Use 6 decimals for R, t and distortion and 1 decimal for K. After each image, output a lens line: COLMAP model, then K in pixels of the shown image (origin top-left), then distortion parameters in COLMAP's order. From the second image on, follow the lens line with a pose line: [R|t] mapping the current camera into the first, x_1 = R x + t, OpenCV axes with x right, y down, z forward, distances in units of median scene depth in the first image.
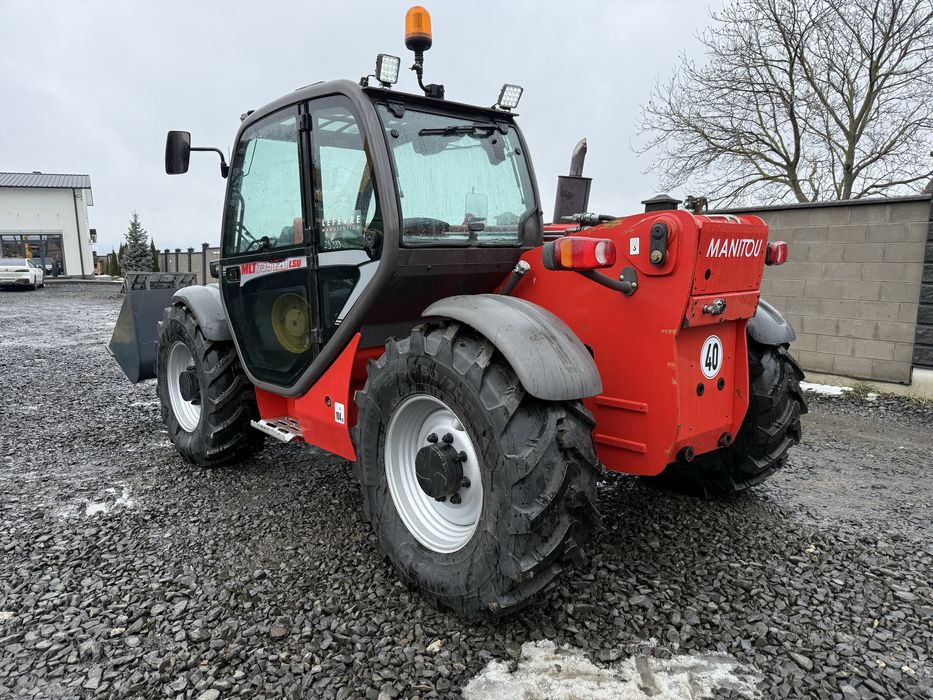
lens RADIAL K [[652.4, 0, 457.0], [0, 652.4, 355.0], [0, 0, 1]] dist [0.007712, -0.009181]
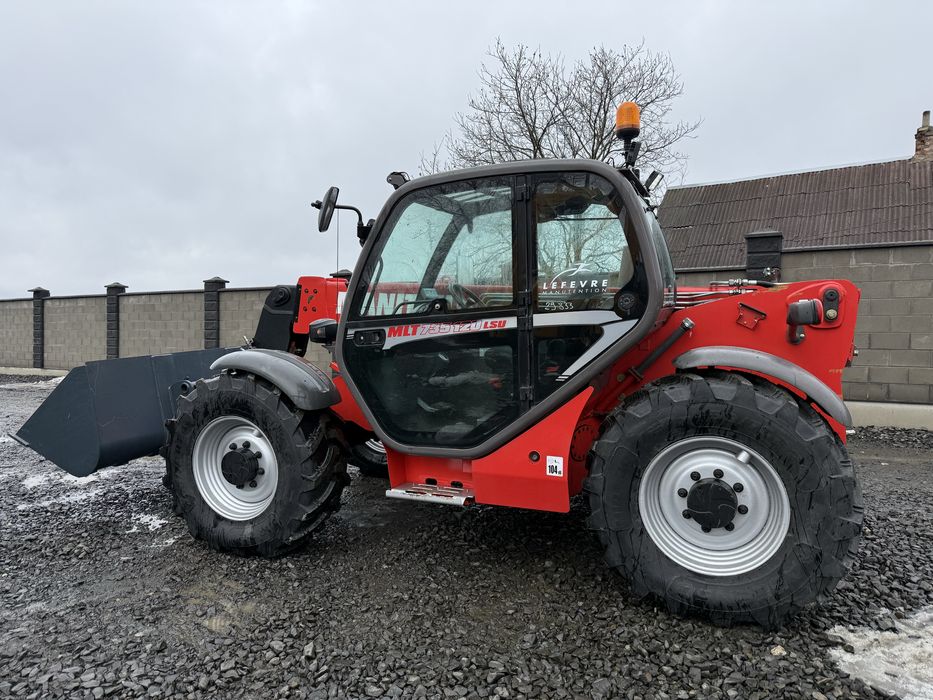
lens RADIAL K [[342.5, 0, 466.2], [0, 342.5, 325.6], [0, 0, 1]] dist [-0.037523, 0.004187]
pose [[0.827891, -0.004999, 0.560867, -0.594332], [0.090166, 0.988141, -0.124287, -0.077047], [-0.553594, 0.153467, 0.818524, 0.597146]]
